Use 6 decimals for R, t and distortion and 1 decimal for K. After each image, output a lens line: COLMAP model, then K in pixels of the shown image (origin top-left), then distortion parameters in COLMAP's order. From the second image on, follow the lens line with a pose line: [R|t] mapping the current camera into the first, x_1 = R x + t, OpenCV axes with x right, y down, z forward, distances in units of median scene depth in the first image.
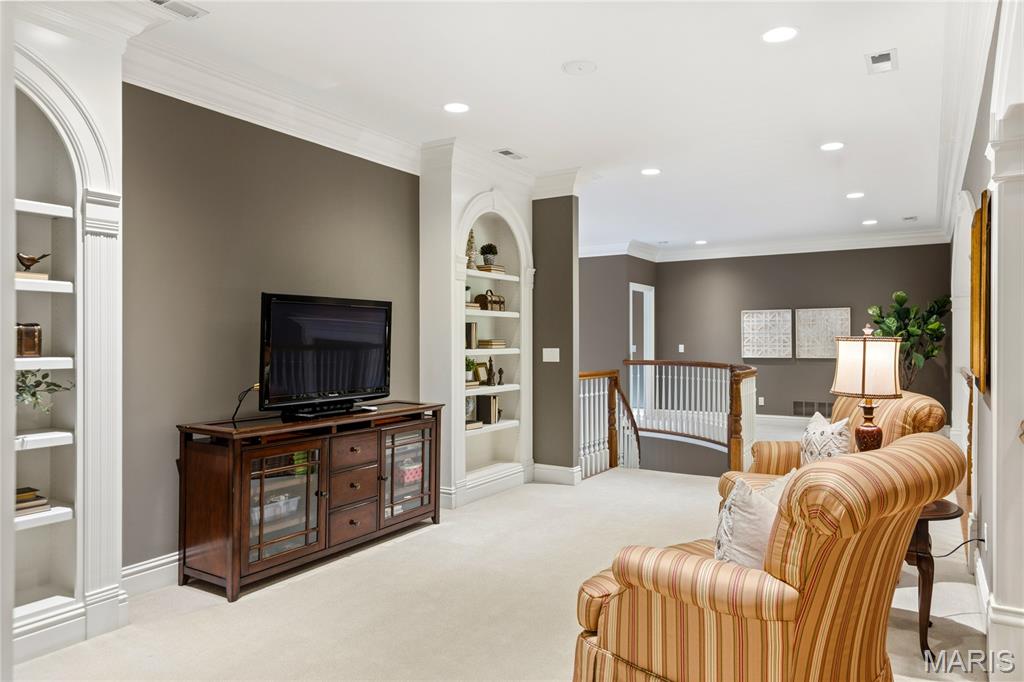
lens RADIAL K [[687.0, 0, 513.4], [0, 687.0, 336.8], [0, 0, 1]] dist [0.024229, -0.001722]
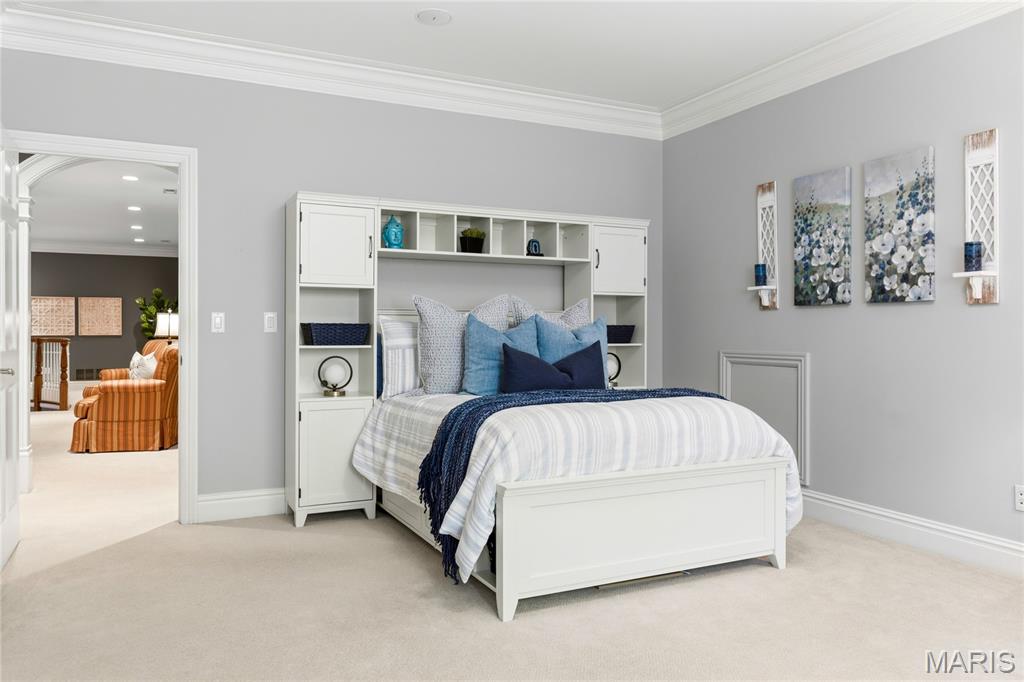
lens RADIAL K [[734.3, 0, 511.6], [0, 734.3, 334.4], [0, 0, 1]] dist [0.004553, -0.008999]
pose [[0.547338, -0.002385, 0.836908, -1.346743], [-0.006189, 0.999957, 0.006898, 0.066578], [-0.836889, -0.008955, 0.547300, -1.936733]]
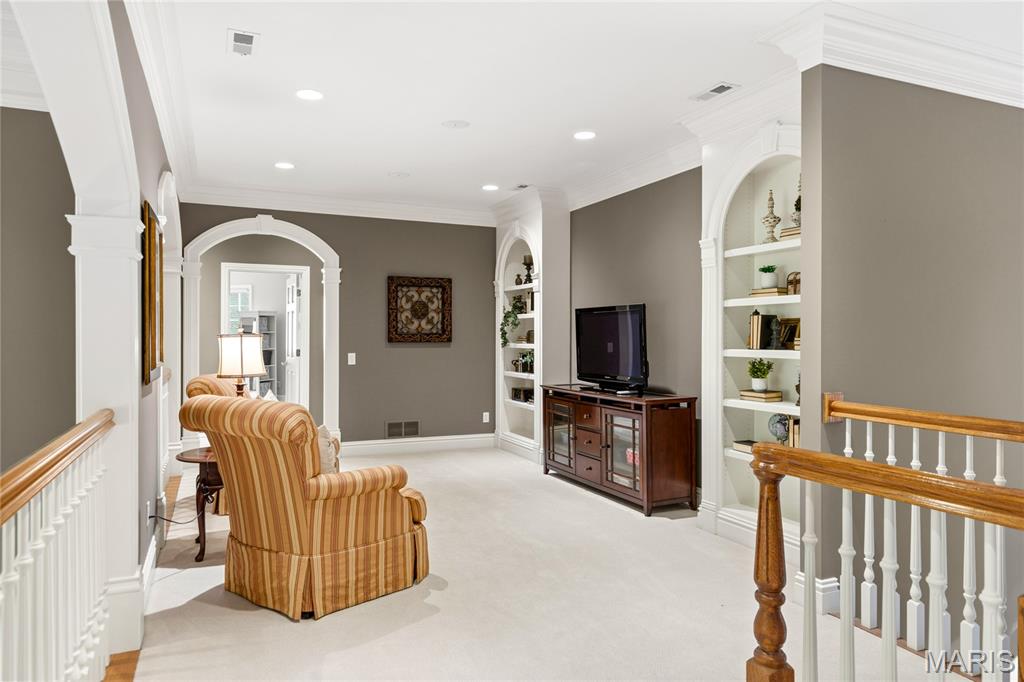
lens RADIAL K [[687.0, 0, 514.8], [0, 687.0, 338.9], [0, 0, 1]] dist [0.024229, -0.001722]
pose [[-0.582285, 0.000493, -0.812984, 0.918635], [-0.000568, 0.999999, 0.001013, 0.006239], [0.812984, 0.001051, -0.582284, 1.574827]]
